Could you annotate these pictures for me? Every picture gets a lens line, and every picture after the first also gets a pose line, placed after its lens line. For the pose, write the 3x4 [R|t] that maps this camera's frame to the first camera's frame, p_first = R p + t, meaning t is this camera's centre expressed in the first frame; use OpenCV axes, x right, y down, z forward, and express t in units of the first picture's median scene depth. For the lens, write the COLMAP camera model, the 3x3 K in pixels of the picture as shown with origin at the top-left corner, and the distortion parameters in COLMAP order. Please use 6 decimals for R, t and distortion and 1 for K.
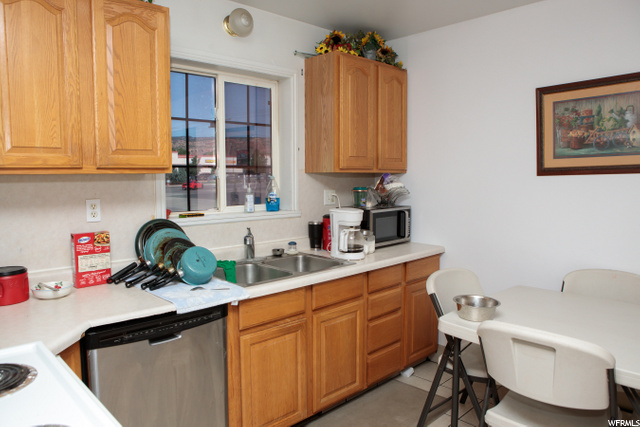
lens RADIAL K [[457.2, 0, 320.0], [0, 457.2, 213.5], [0, 0, 1]] dist [-0.092338, 0.078832]
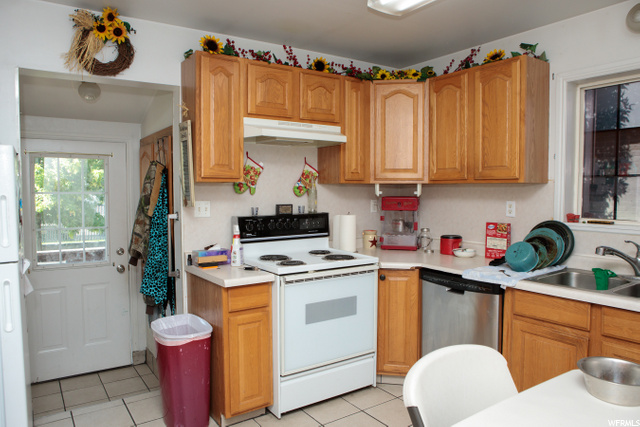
lens RADIAL K [[457.2, 0, 320.0], [0, 457.2, 213.5], [0, 0, 1]] dist [-0.092338, 0.078832]
pose [[-0.165579, 0.053912, -0.984722, 1.072475], [-0.089662, 0.993546, 0.069472, -0.040134], [0.982112, 0.099795, -0.159677, 0.676003]]
